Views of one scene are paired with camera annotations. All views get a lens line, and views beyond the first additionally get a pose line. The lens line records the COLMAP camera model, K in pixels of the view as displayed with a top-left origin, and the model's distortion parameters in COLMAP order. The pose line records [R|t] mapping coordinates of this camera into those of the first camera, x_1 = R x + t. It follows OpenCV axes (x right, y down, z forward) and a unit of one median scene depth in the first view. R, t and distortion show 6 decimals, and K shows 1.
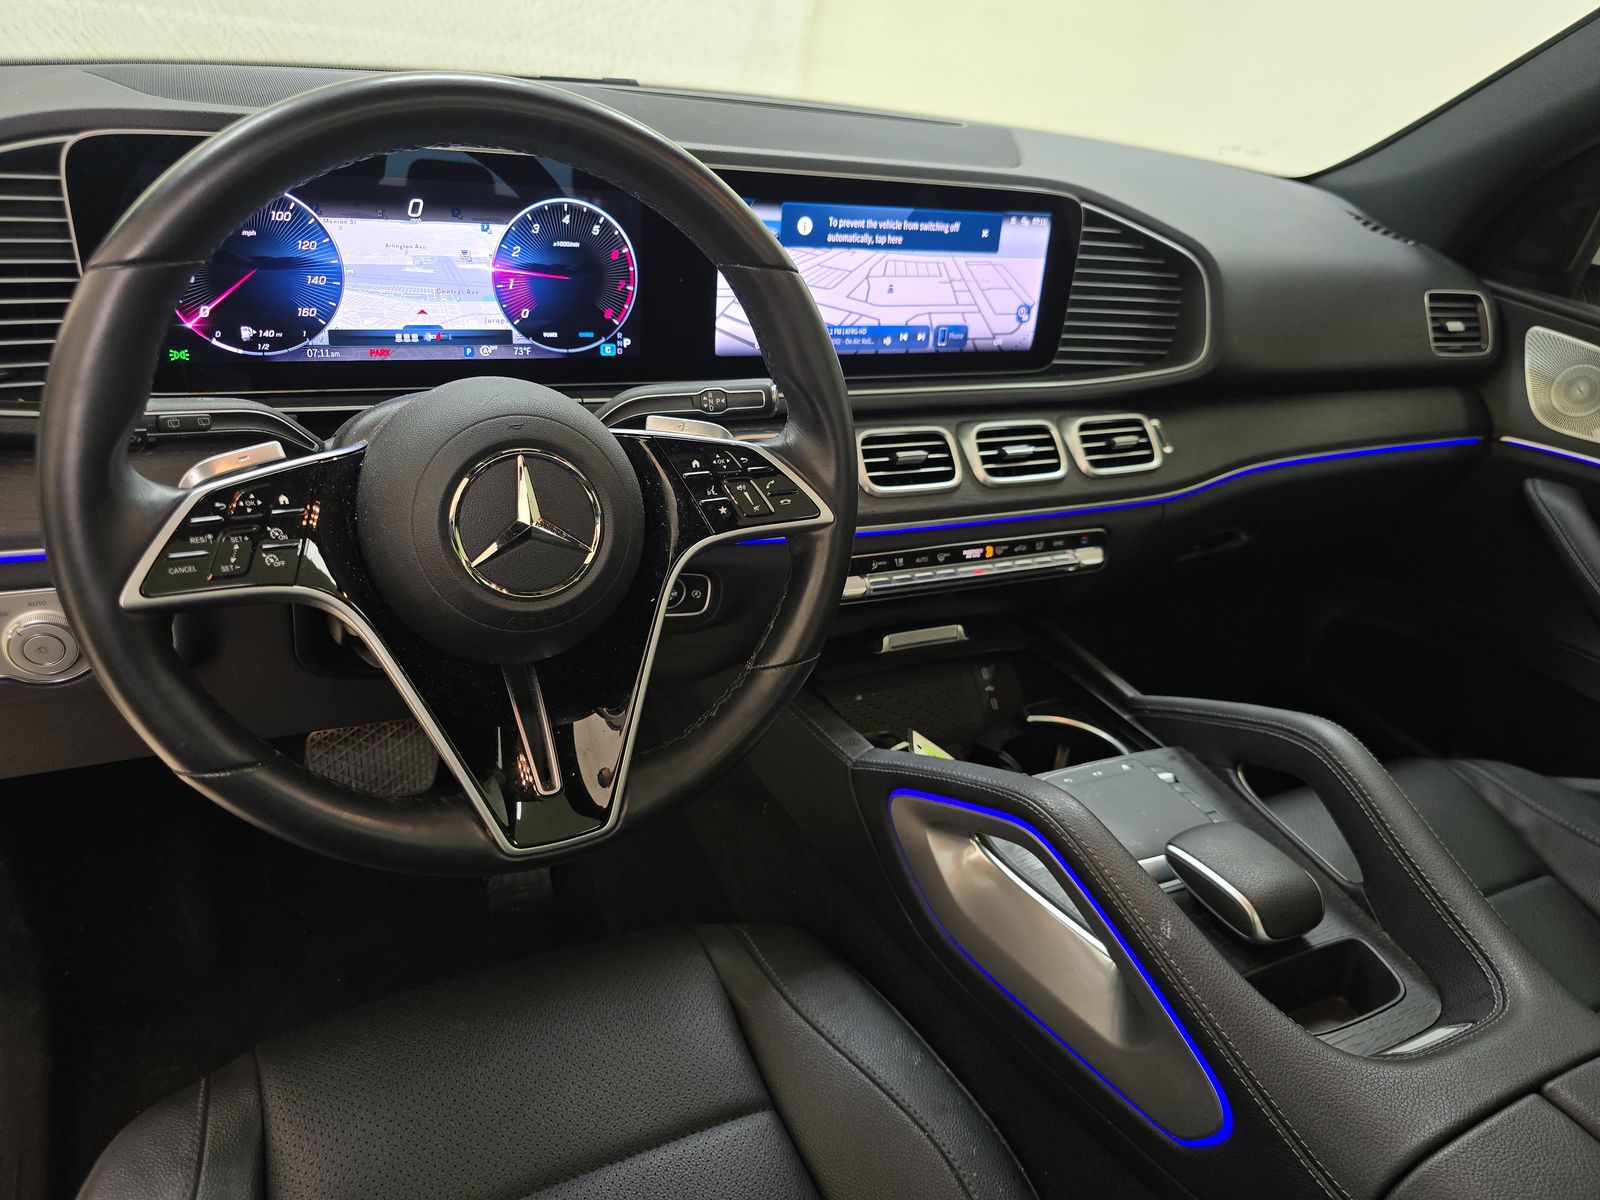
lens RADIAL K [[1057.9, 0, 814.5], [0, 1057.9, 618.7], [0, 0, 1]] dist [0.047394, -0.037234]
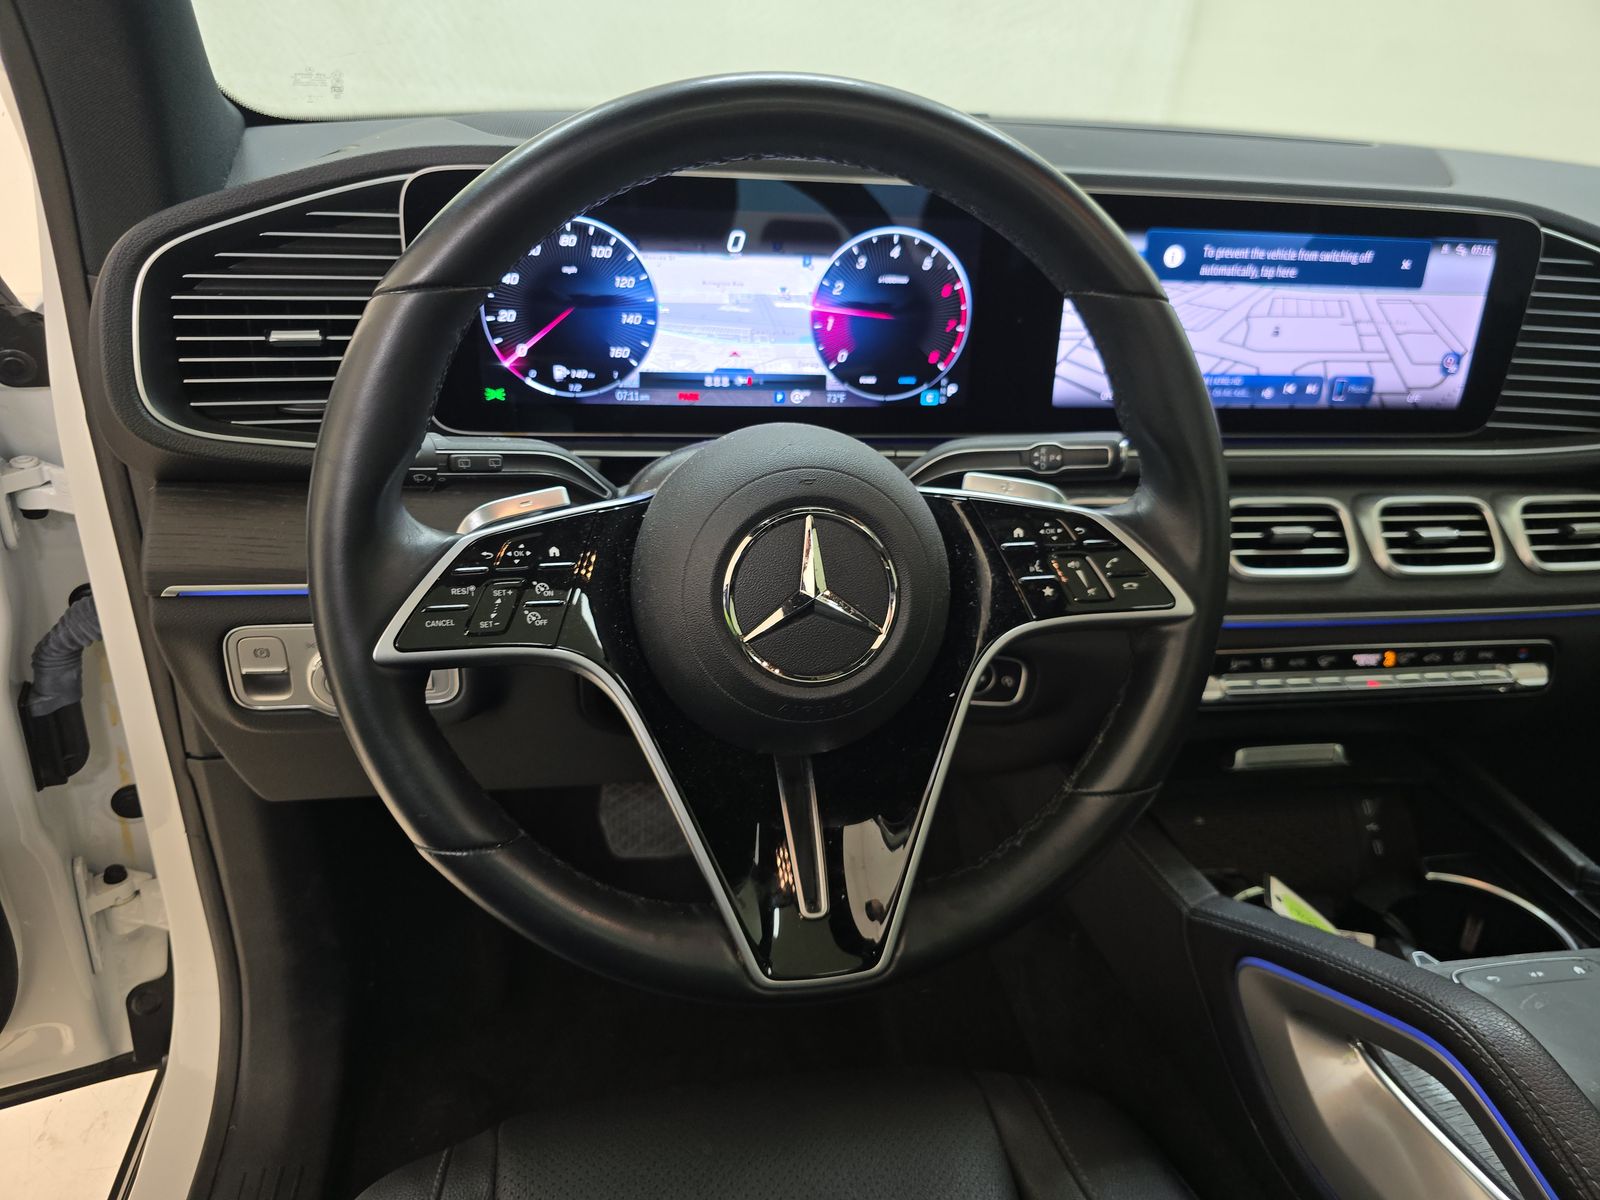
lens RADIAL K [[1066.0, 0, 847.0], [0, 1066.0, 585.4], [0, 0, 1]] dist [0.082551, -0.129521]
pose [[0.962041, 0.065715, -0.264876, -0.015944], [-0.087944, 0.993451, -0.072943, -0.029284], [0.258348, 0.093469, 0.961520, 0.151843]]
